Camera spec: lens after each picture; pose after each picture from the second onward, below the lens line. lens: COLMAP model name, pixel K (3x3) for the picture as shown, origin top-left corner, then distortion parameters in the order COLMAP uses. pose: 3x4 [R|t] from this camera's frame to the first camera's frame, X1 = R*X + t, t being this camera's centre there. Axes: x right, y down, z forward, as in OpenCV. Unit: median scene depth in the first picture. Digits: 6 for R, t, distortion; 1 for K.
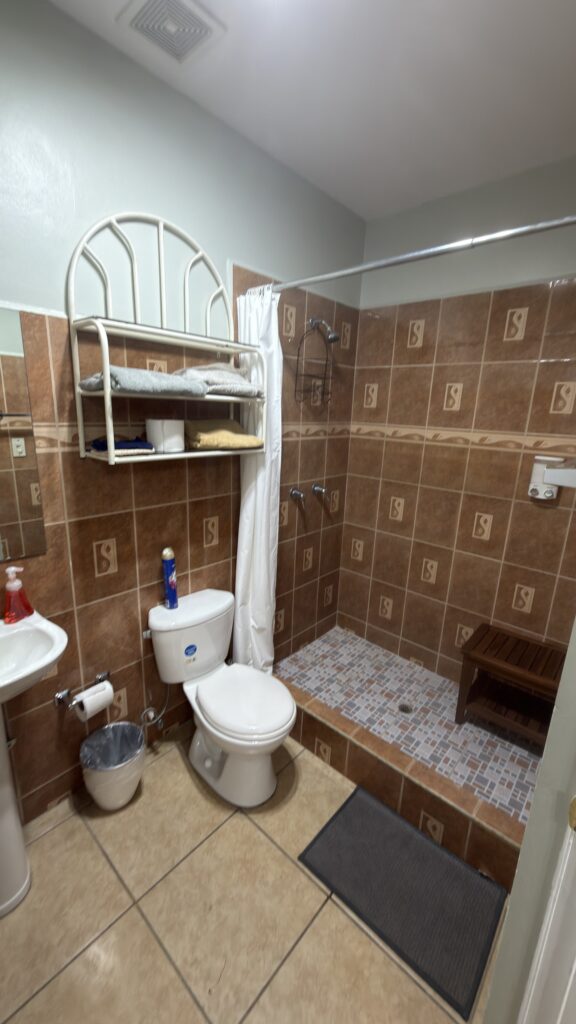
lens RADIAL K [[407.6, 0, 285.7], [0, 407.6, 511.7], [0, 0, 1]] dist [-0.001384, 0.000324]
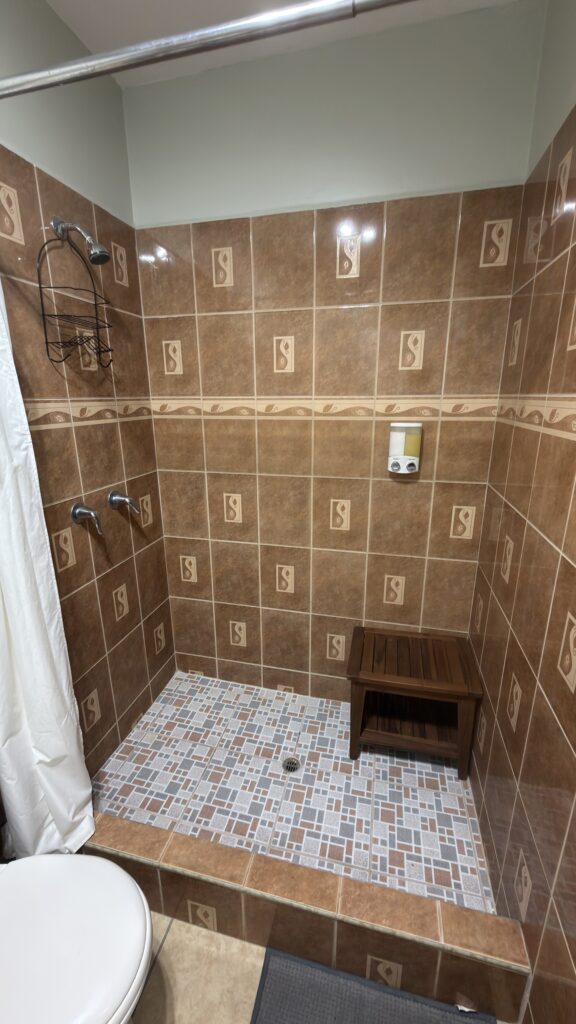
lens RADIAL K [[407.6, 0, 288.4], [0, 407.6, 512.5], [0, 0, 1]] dist [-0.001384, 0.000324]
pose [[0.880172, -0.170123, 0.443120, 0.029085], [0.153248, 0.985419, 0.073927, -0.044858], [-0.449235, 0.002838, 0.893409, 0.312795]]
